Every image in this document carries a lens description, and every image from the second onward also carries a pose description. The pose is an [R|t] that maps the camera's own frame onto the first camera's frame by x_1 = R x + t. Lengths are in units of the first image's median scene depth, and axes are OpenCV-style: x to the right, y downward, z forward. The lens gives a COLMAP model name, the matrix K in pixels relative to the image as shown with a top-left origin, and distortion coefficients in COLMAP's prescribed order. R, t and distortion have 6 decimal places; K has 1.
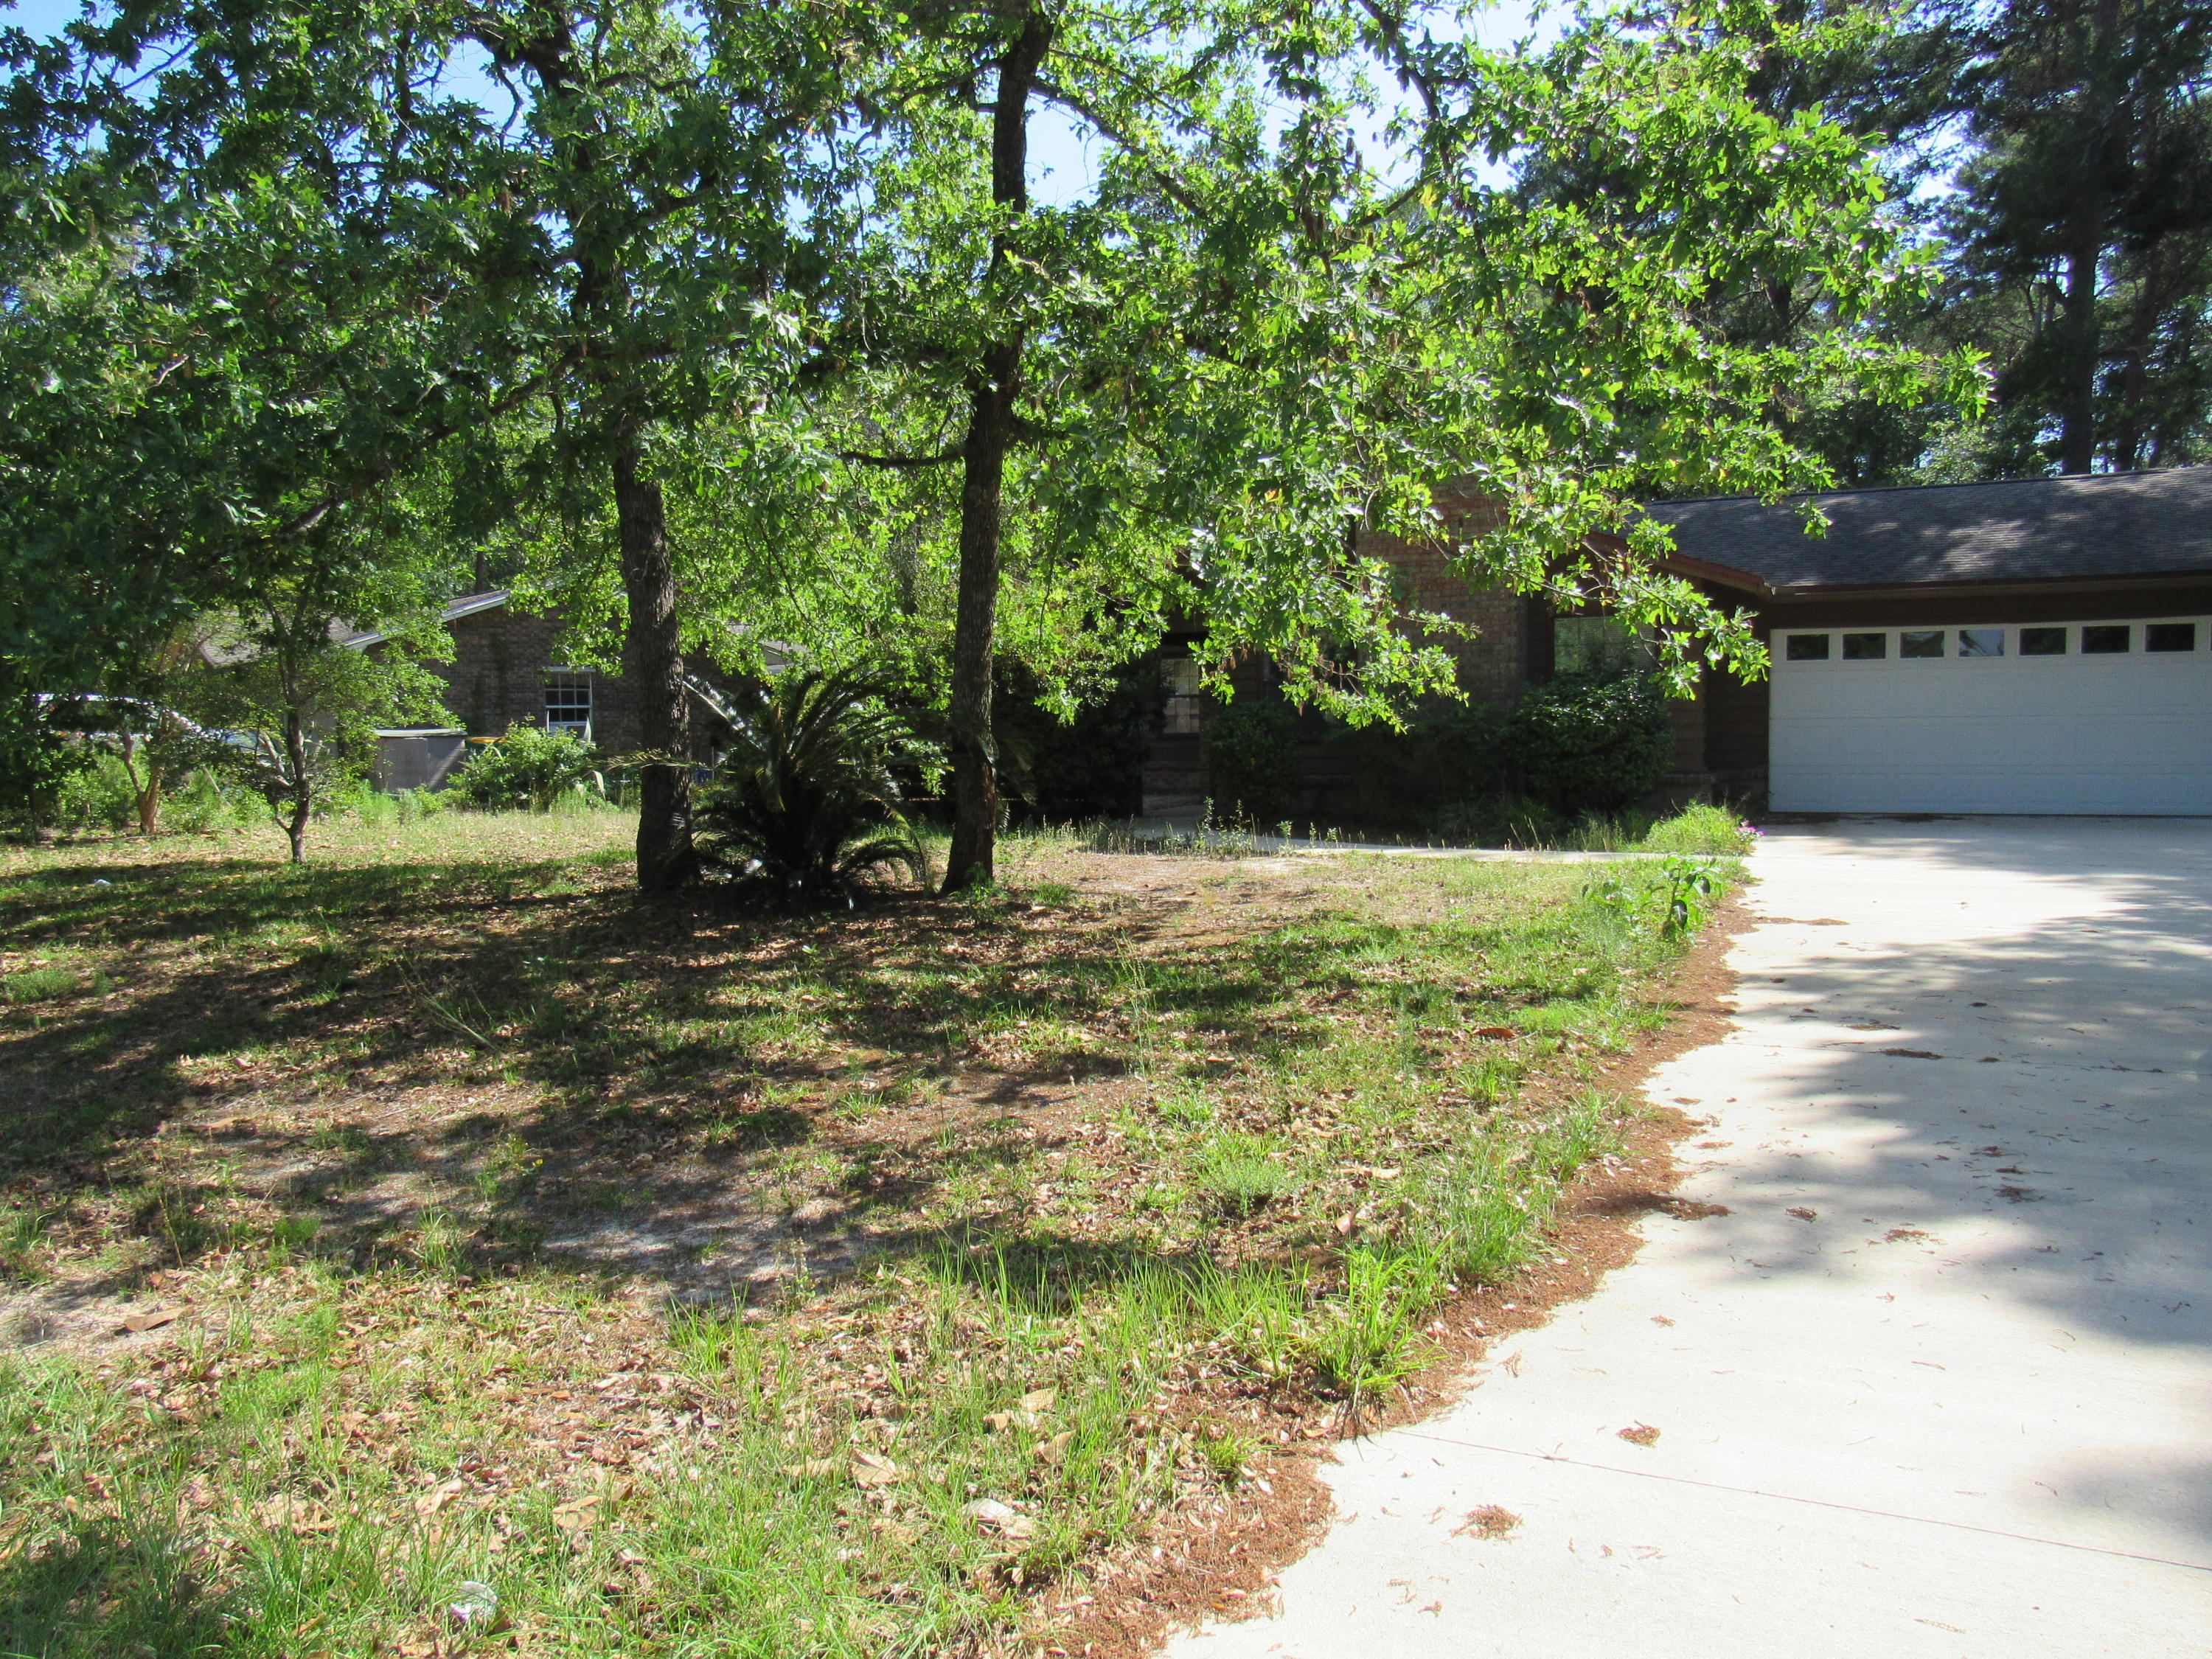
lens RADIAL K [[1562.3, 0, 1103.1], [0, 1562.3, 828.0], [0, 0, 1]] dist [-0.022023, -0.003643]
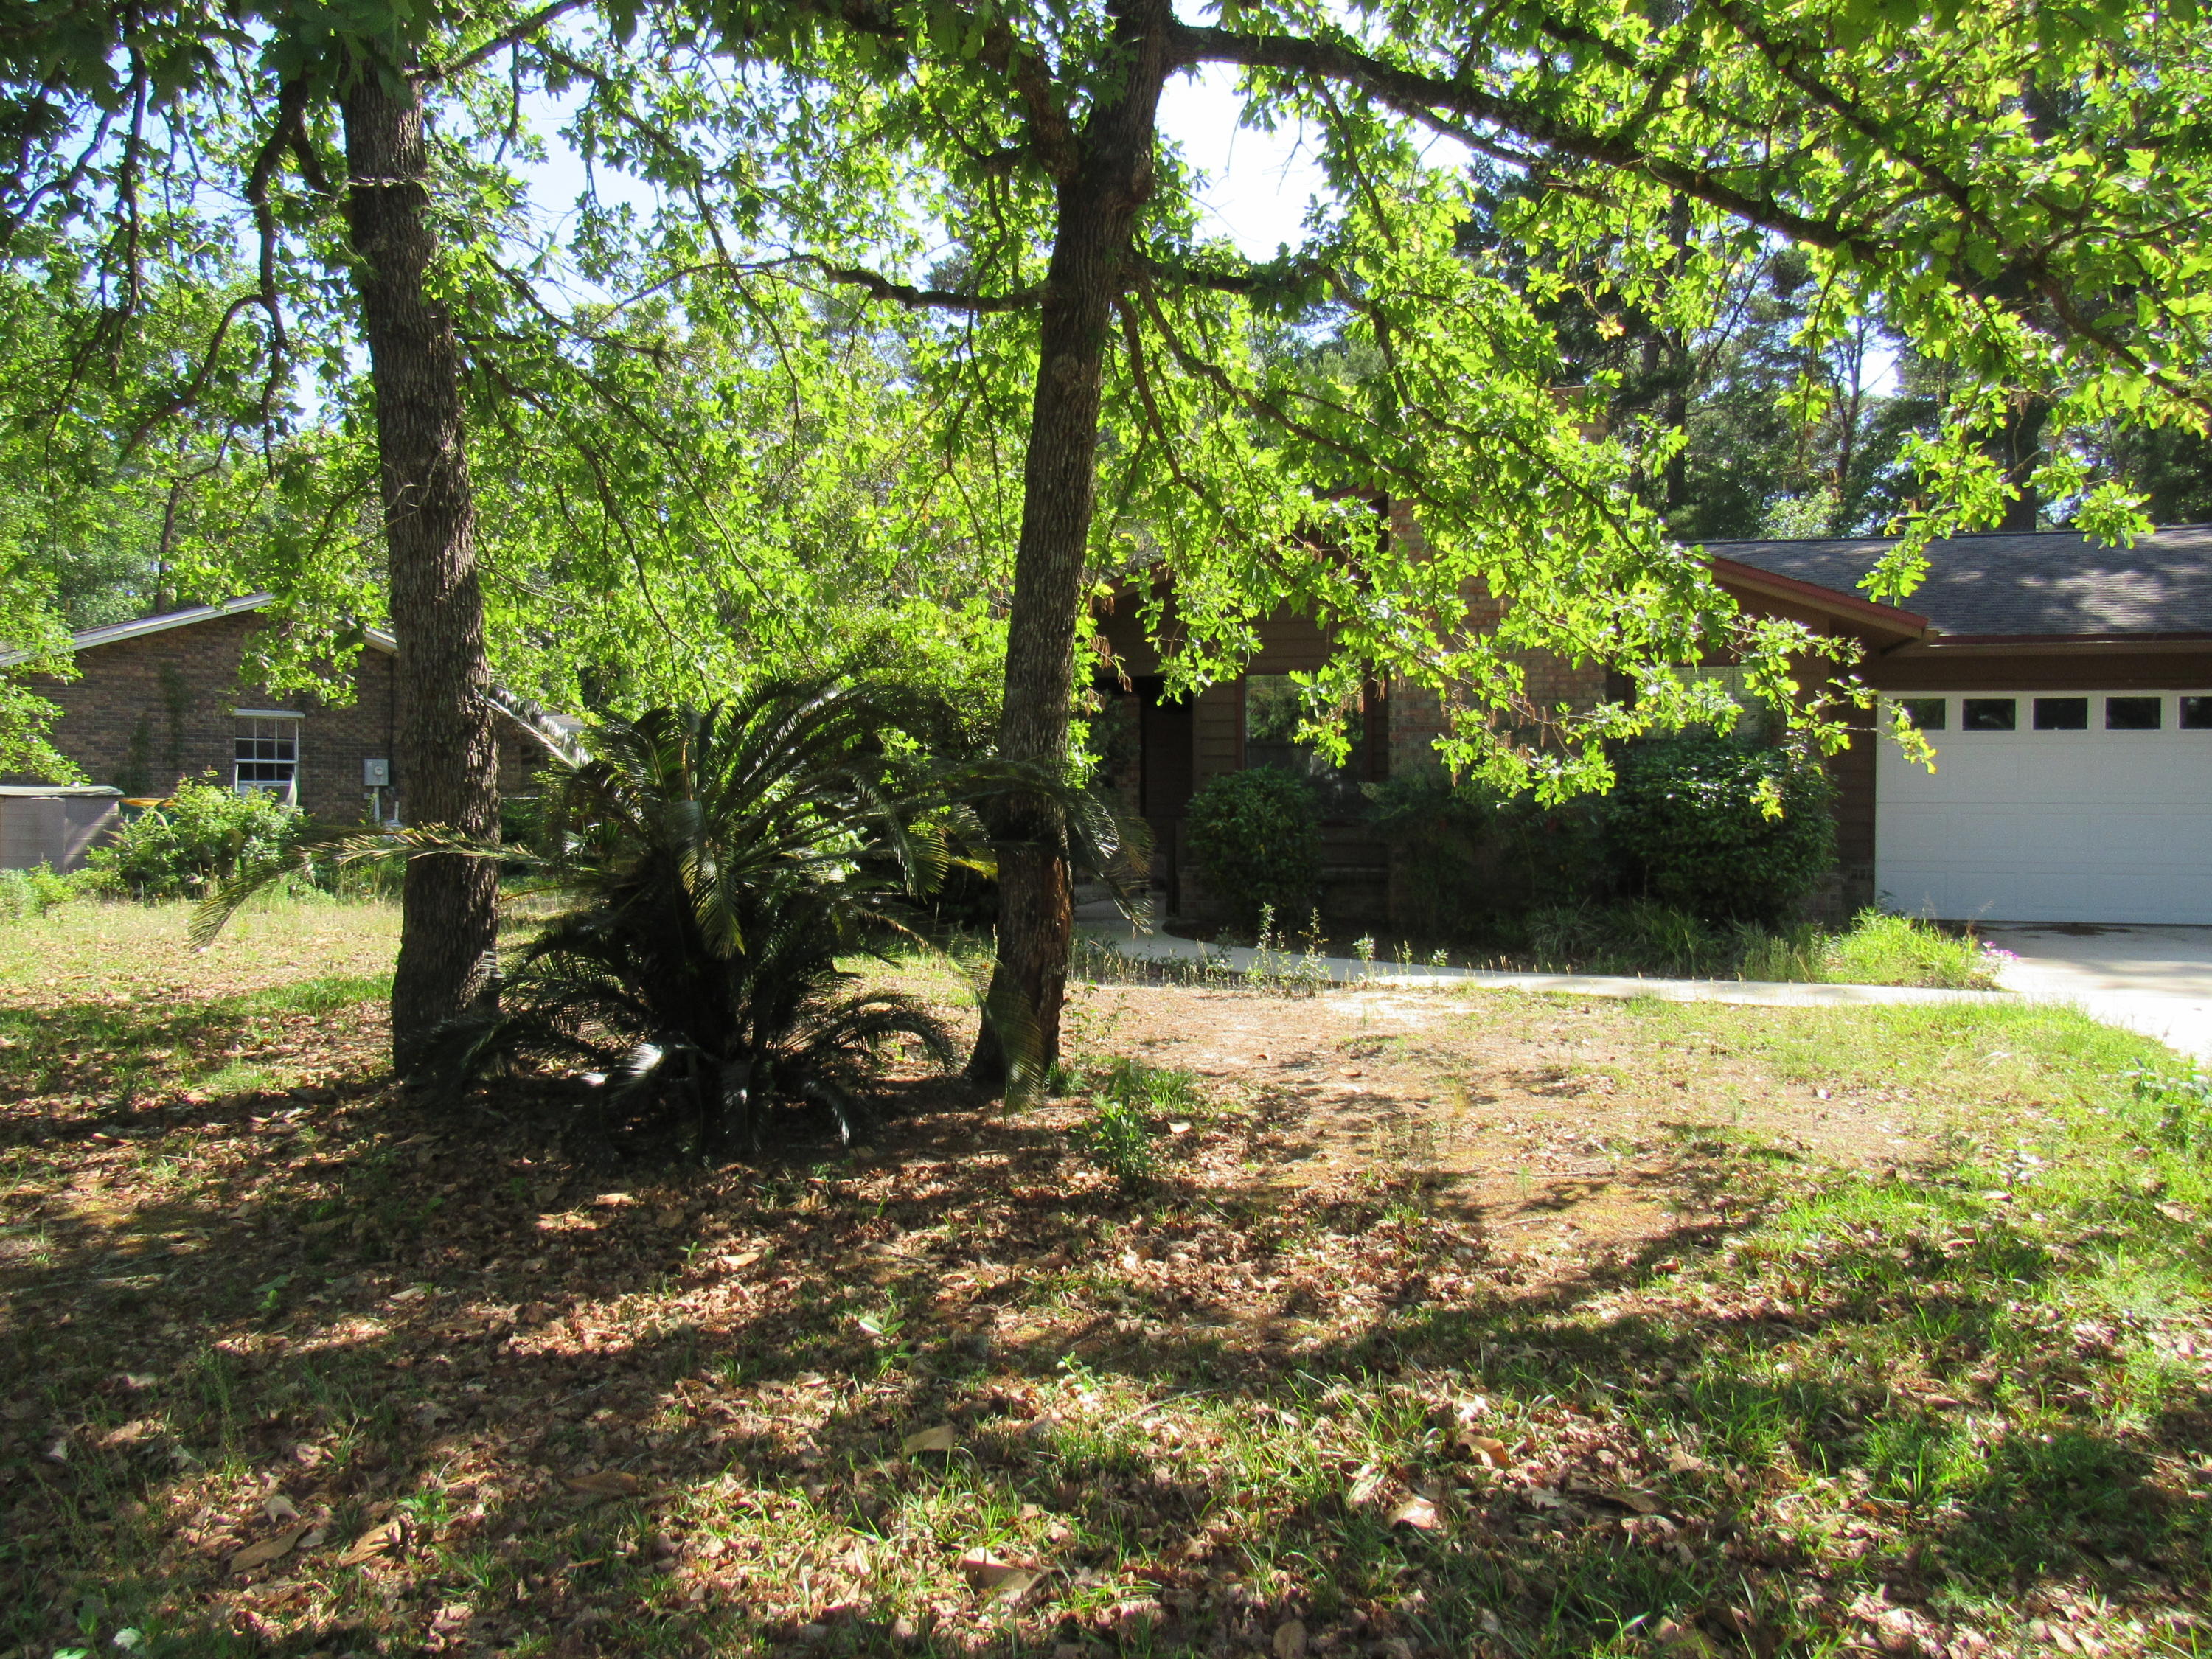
lens RADIAL K [[1562.3, 0, 1108.9], [0, 1562.3, 831.2], [0, 0, 1]] dist [-0.022023, -0.003643]
pose [[0.985821, 0.013690, 0.167242, -0.114639], [-0.005932, 0.998886, -0.046804, -0.018740], [-0.167696, 0.045149, 0.984804, 0.335463]]
